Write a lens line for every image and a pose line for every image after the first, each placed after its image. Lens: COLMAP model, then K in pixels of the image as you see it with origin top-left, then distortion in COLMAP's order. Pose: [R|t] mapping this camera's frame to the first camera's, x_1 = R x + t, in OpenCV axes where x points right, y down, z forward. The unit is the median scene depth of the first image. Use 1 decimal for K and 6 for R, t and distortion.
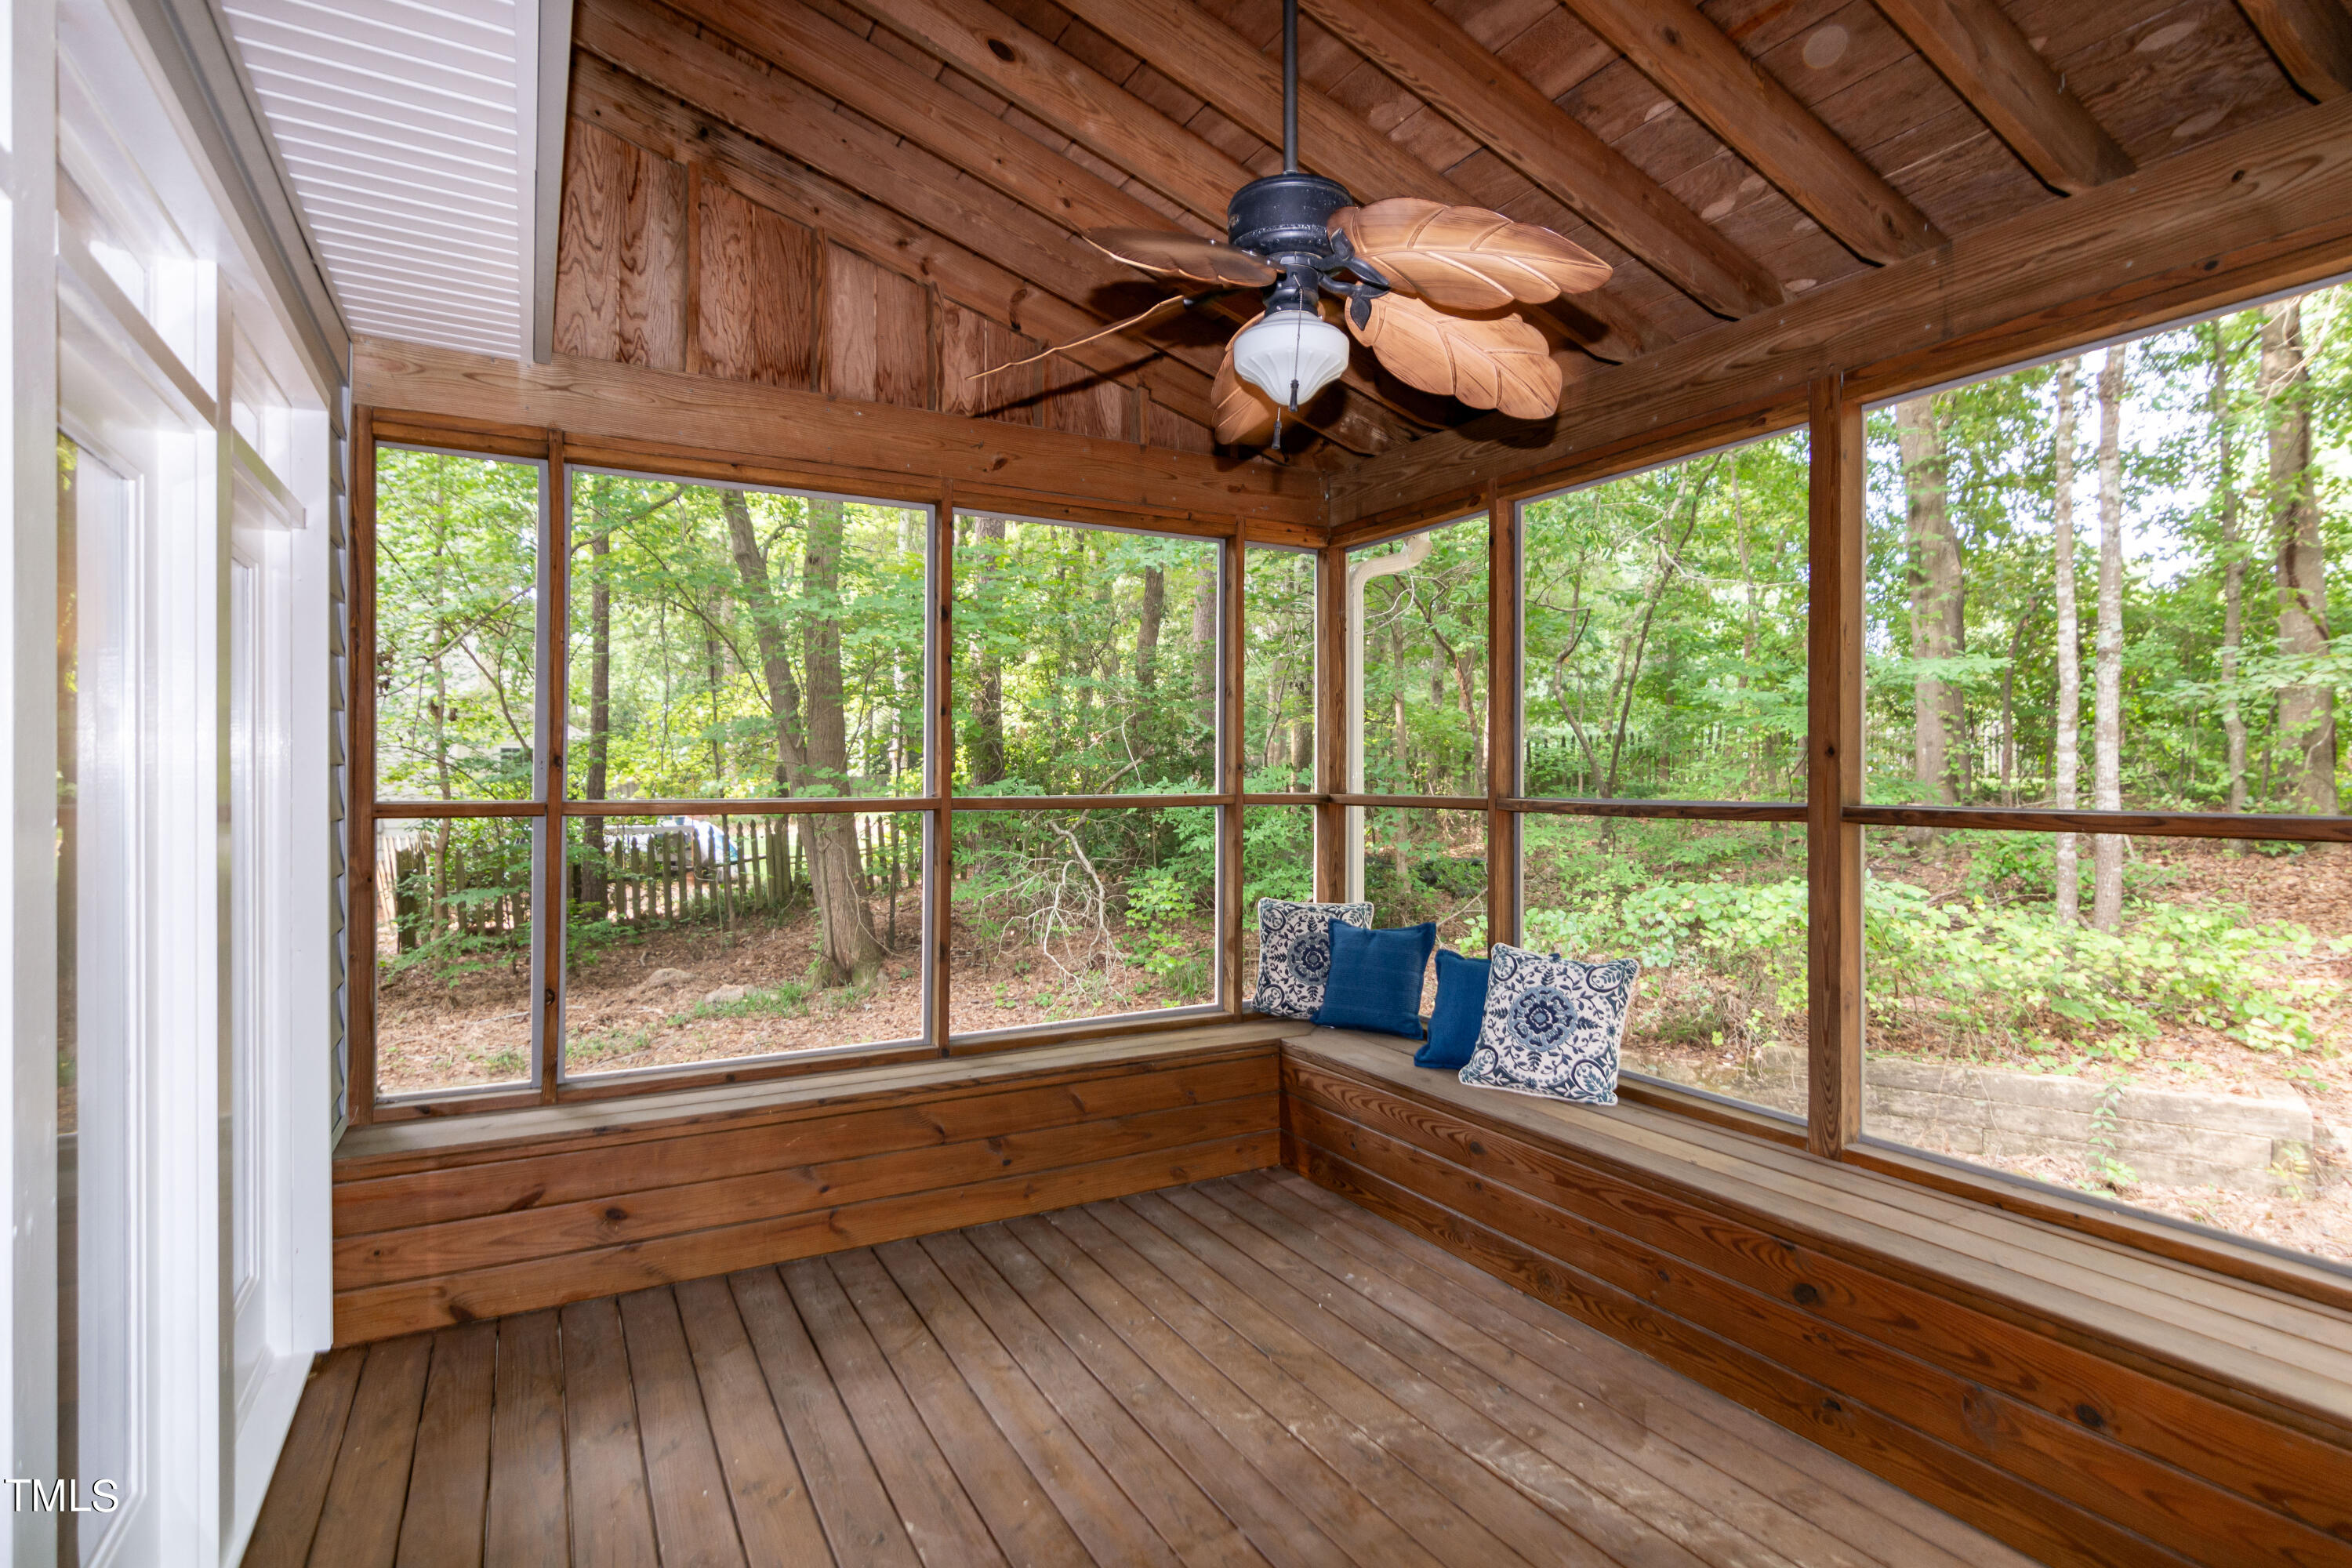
lens RADIAL K [[1179.9, 0, 1185.7], [0, 1179.9, 781.4], [0, 0, 1]] dist [0.001533, 0.000881]
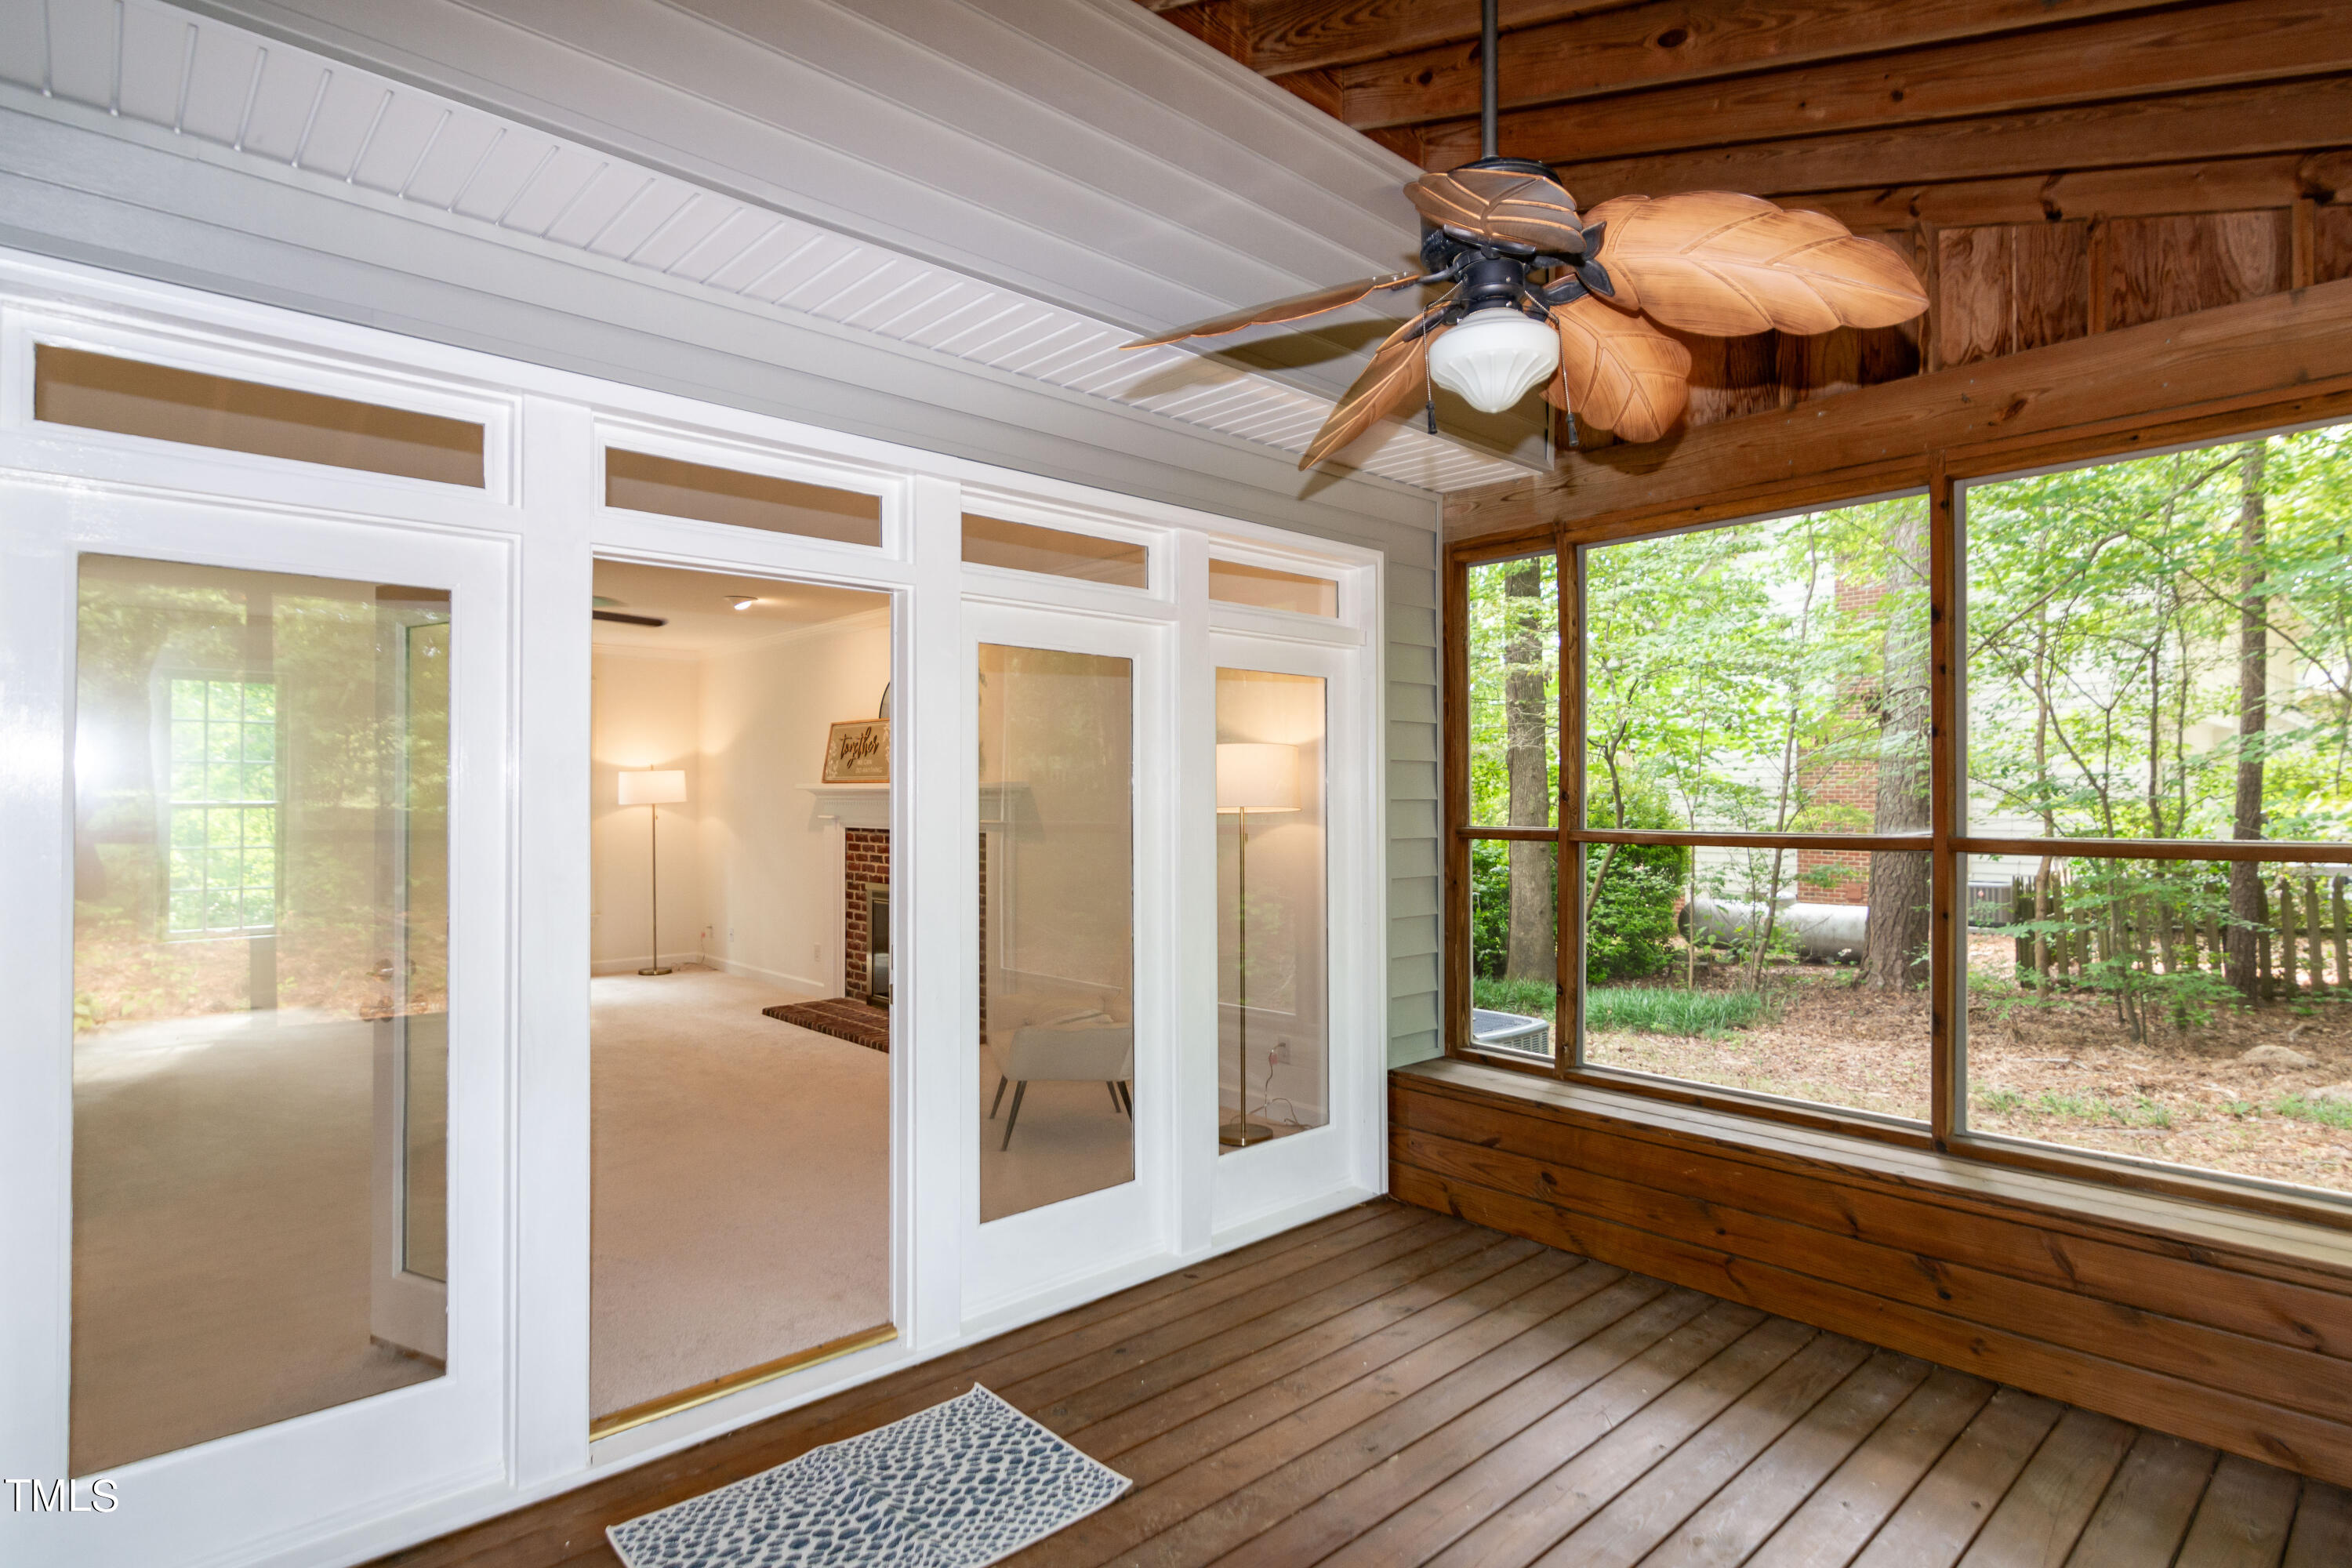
lens RADIAL K [[1179.9, 0, 1181.8], [0, 1179.9, 791.9], [0, 0, 1]] dist [0.001533, 0.000881]
pose [[0.223955, -0.012521, -0.974519, 0.532706], [0.001713, 0.999921, -0.012454, -0.008581], [0.974598, 0.001120, 0.223958, 0.329208]]
